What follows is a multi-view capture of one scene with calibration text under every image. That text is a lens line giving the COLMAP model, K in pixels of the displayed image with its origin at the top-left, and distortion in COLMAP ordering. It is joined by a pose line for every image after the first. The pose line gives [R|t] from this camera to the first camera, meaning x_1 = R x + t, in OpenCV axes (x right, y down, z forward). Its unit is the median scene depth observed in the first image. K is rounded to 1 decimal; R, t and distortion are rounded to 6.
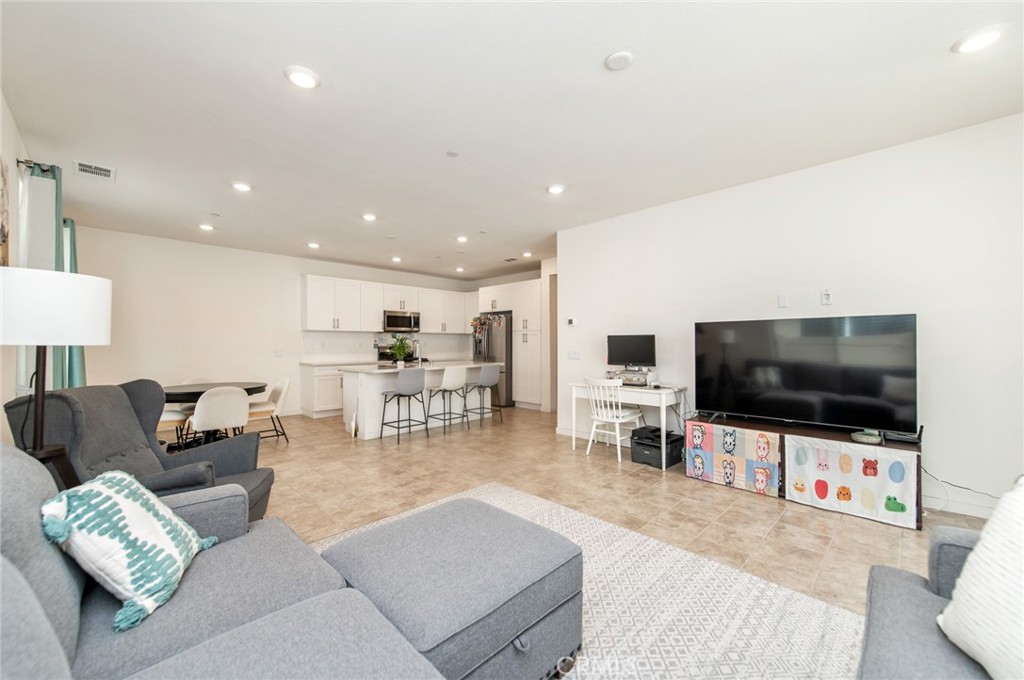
lens RADIAL K [[402.9, 0, 509.3], [0, 402.9, 339.1], [0, 0, 1]] dist [0.013105, -0.002342]
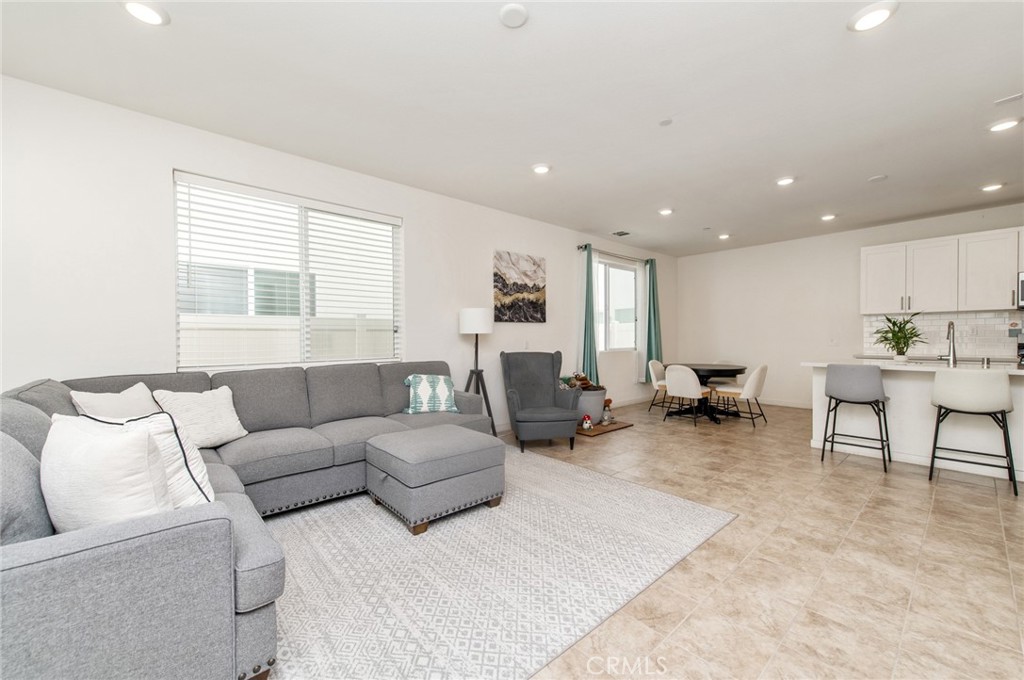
lens RADIAL K [[402.9, 0, 512.2], [0, 402.9, 332.8], [0, 0, 1]] dist [0.013105, -0.002342]
pose [[-0.065015, -0.002941, -0.997880, 0.556501], [0.014933, 0.999881, -0.003920, 0.012130], [0.997773, -0.015156, -0.064963, 0.491150]]
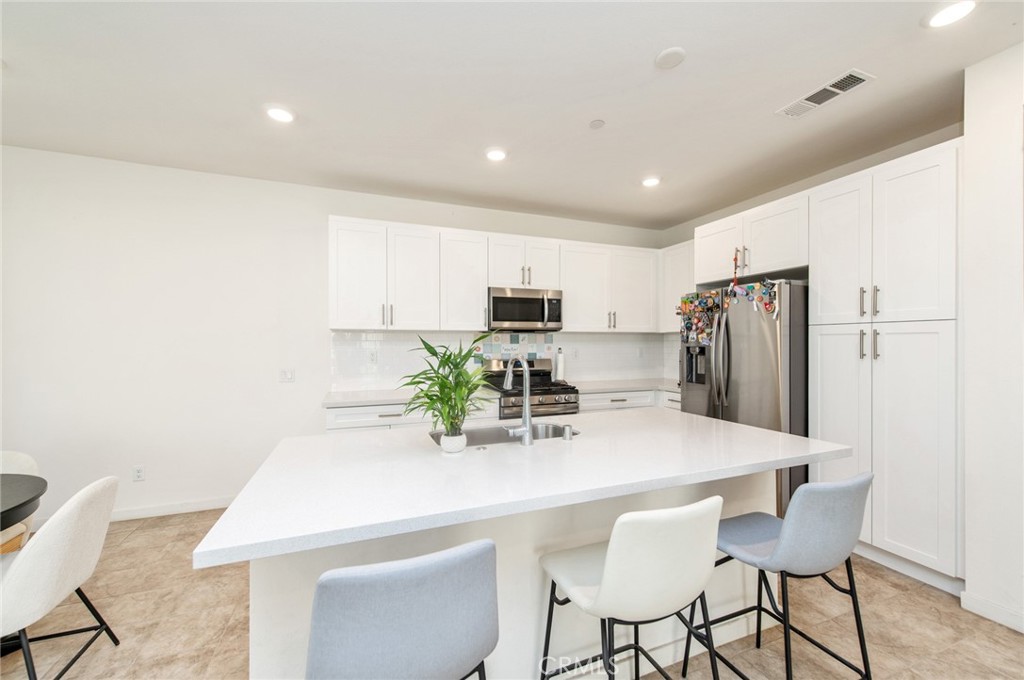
lens RADIAL K [[389.6, 0, 509.6], [0, 389.6, 344.5], [0, 0, 1]] dist [0.001492, 0.000224]
pose [[0.914215, 0.001552, -0.405227, -0.157674], [0.004601, 0.999888, 0.014209, -0.014113], [0.405203, -0.014854, 0.914106, 0.956029]]
